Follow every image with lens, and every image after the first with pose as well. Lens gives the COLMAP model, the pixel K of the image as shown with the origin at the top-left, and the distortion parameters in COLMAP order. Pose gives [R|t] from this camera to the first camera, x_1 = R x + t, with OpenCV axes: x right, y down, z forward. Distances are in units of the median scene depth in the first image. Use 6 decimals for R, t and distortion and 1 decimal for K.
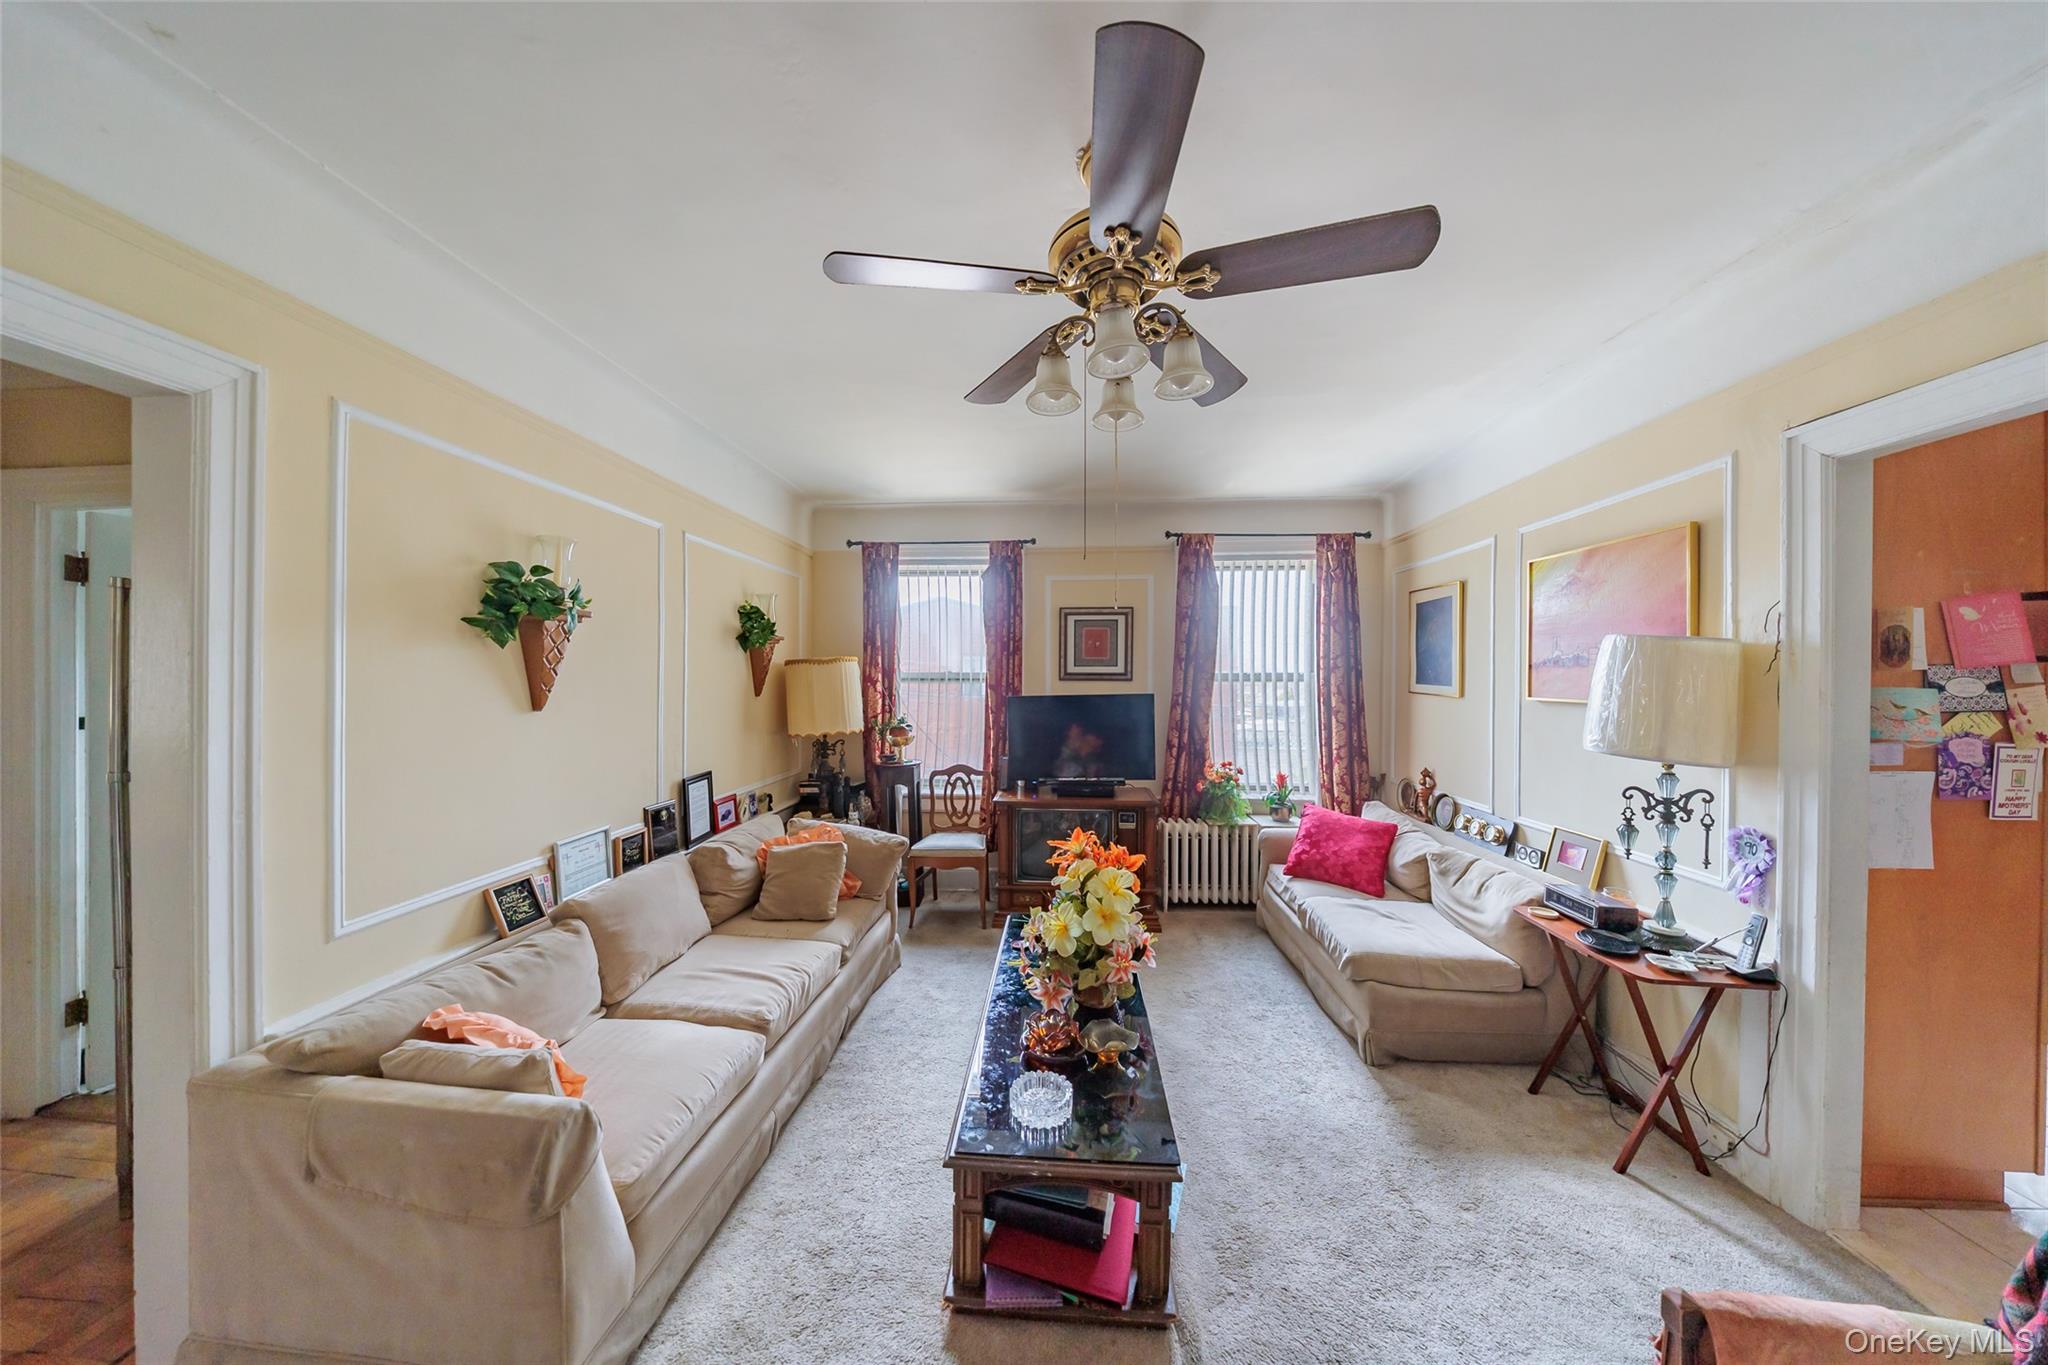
lens RADIAL K [[639.2, 0, 1027.0], [0, 639.2, 675.6], [0, 0, 1]] dist [-0.011343, -0.000146]
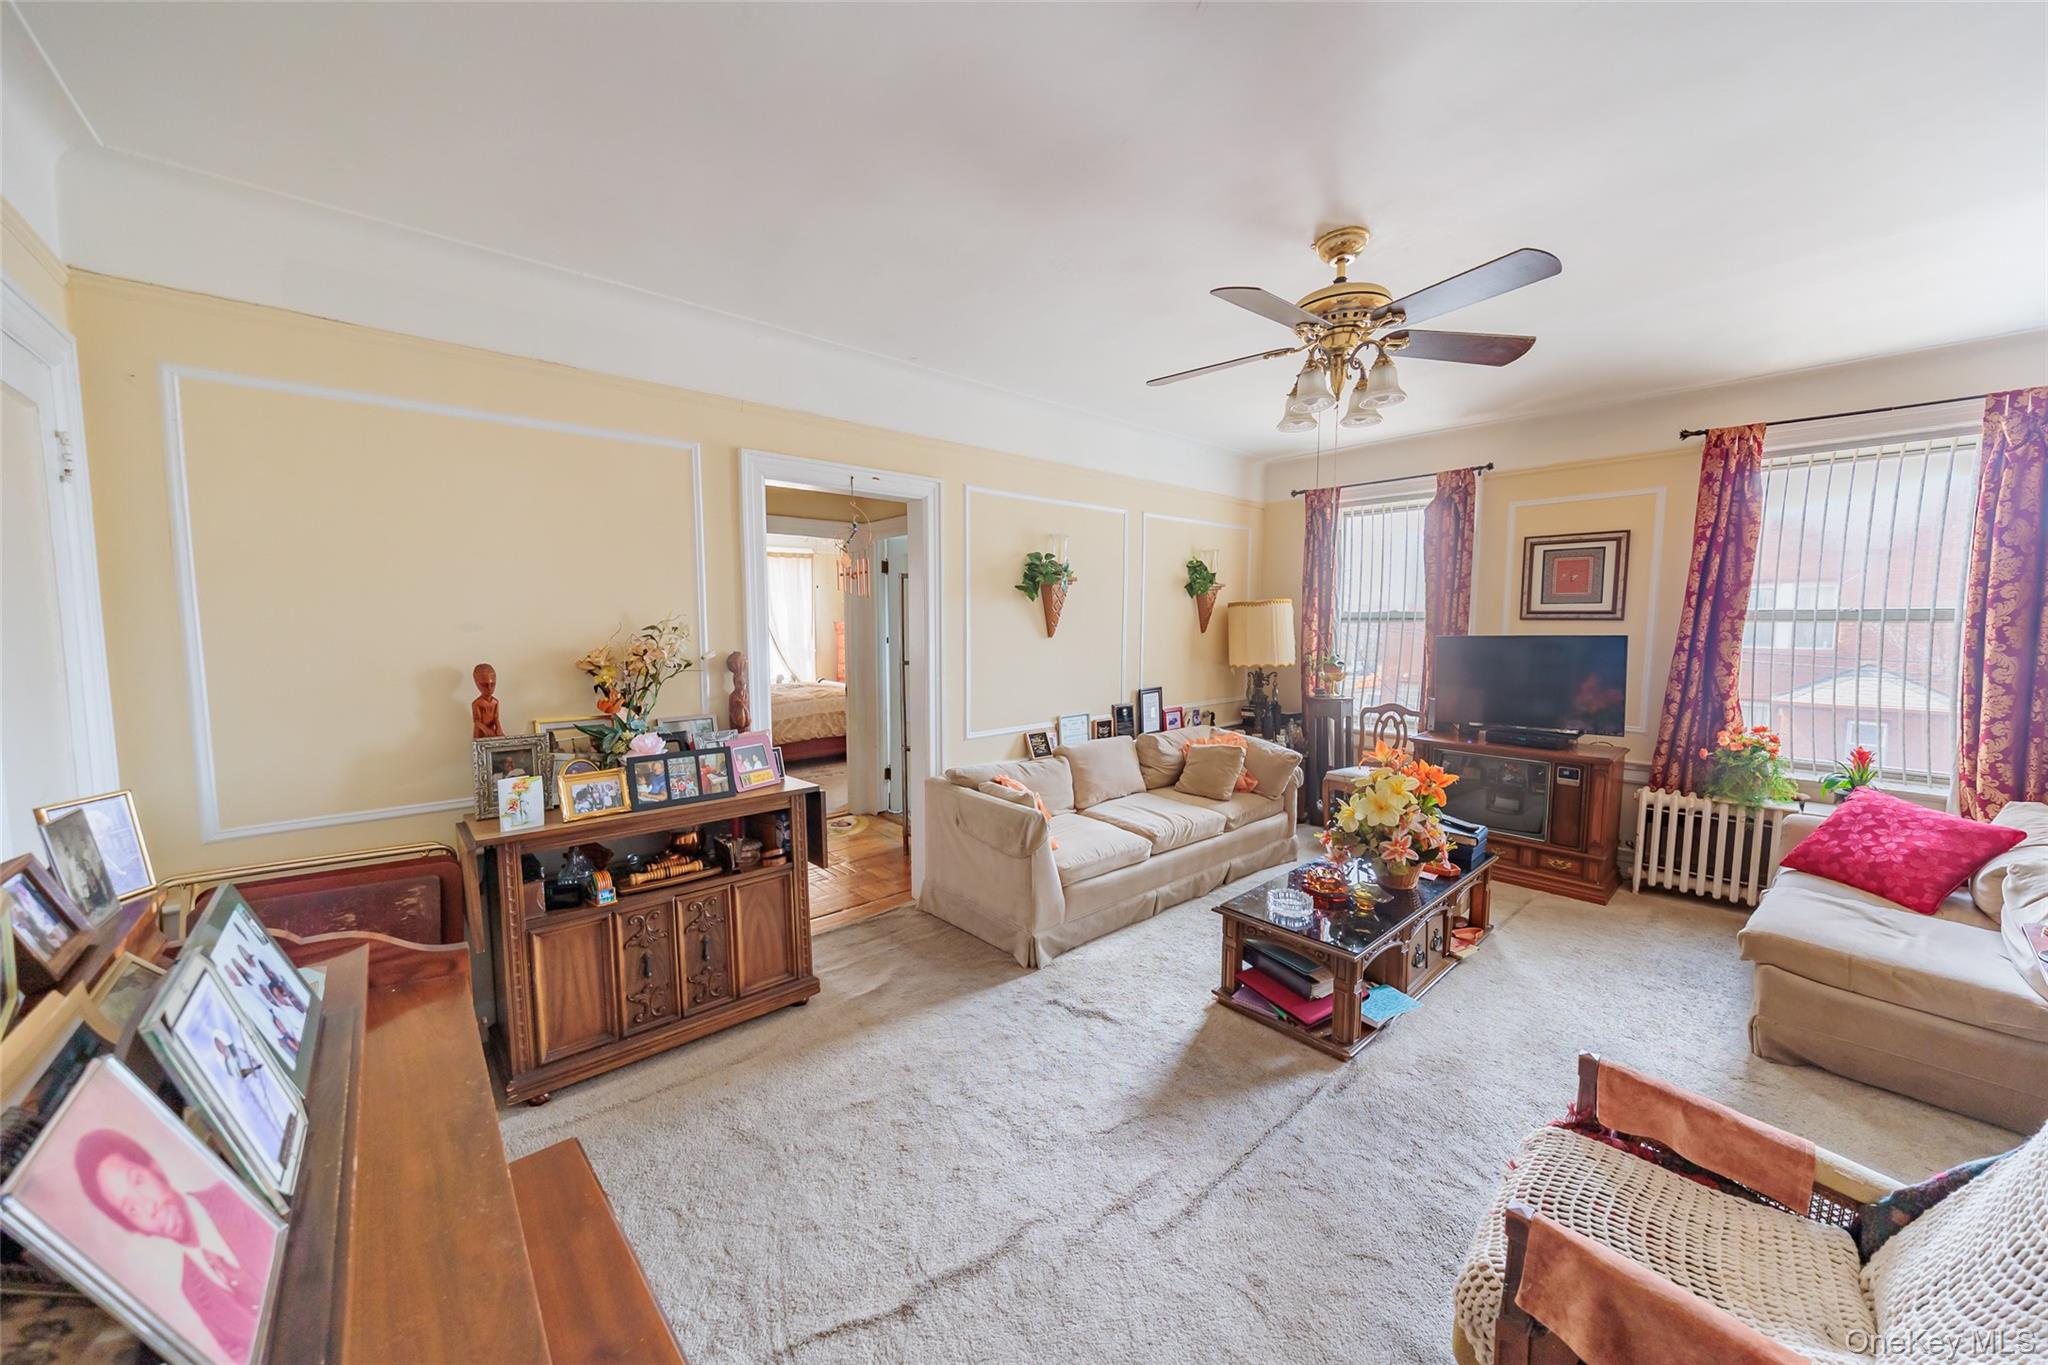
lens RADIAL K [[716.7, 0, 1019.0], [0, 716.7, 678.9], [0, 0, 1]] dist [0.009513, -0.005486]
pose [[0.710113, 0.056096, -0.701849, 0.441802], [0.003577, 0.996521, 0.083267, 0.005851], [0.704078, -0.061639, 0.707442, -0.359386]]
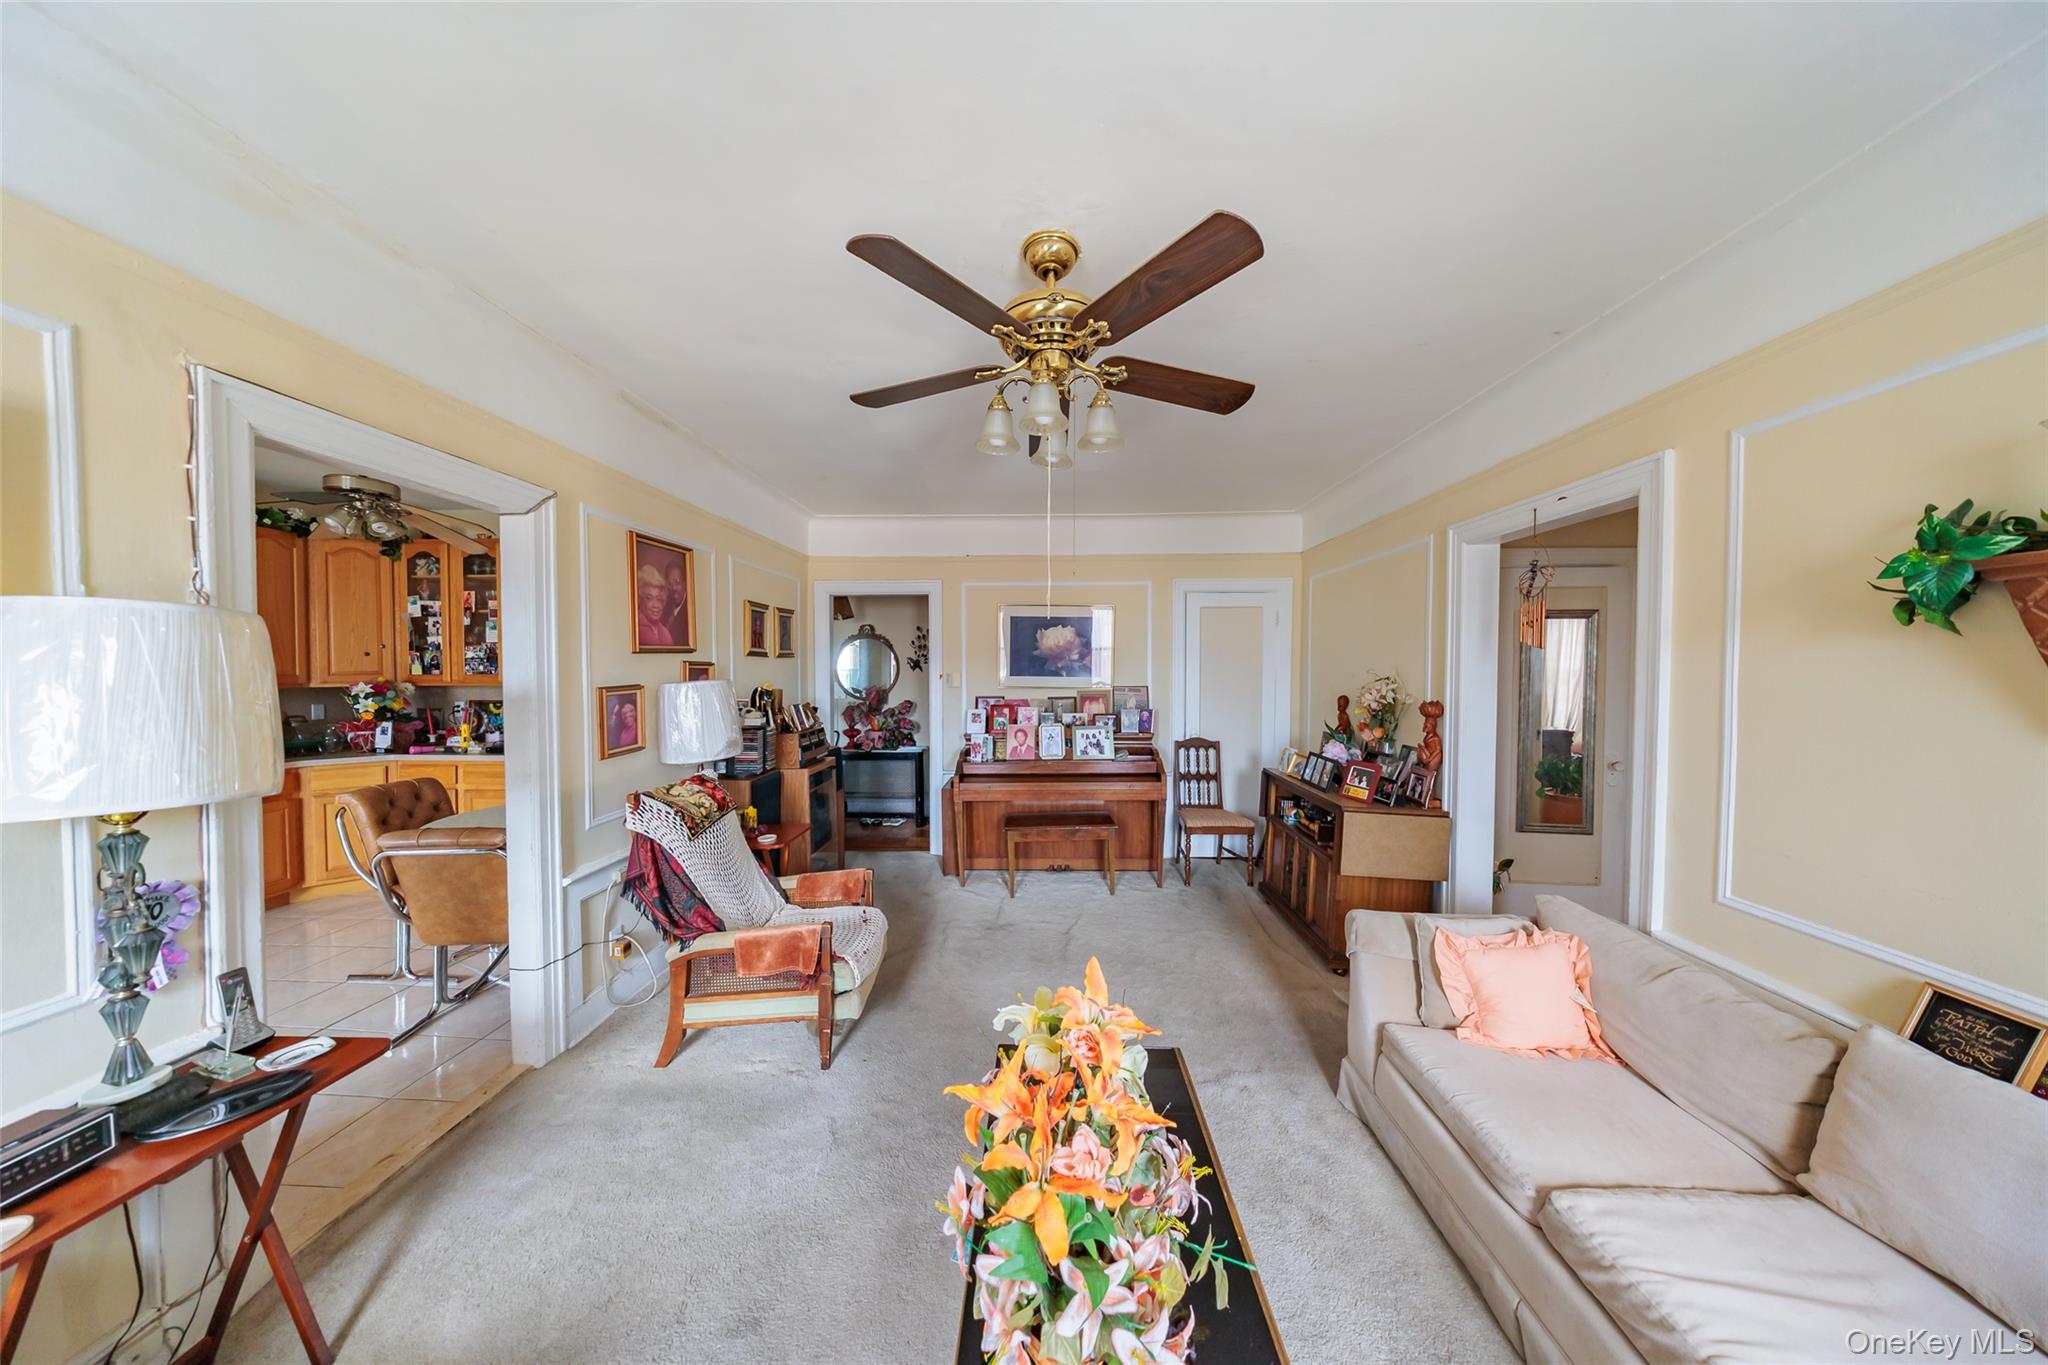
lens RADIAL K [[584.8, 0, 1024.0], [0, 584.8, 682.5], [0, 0, 1]] dist [-0.006080, -0.000090]
pose [[-0.999594, -0.003410, -0.028278, 0.131729], [-0.004081, 0.999710, 0.023716, -0.007365], [0.028189, 0.023822, -0.999319, 1.195966]]
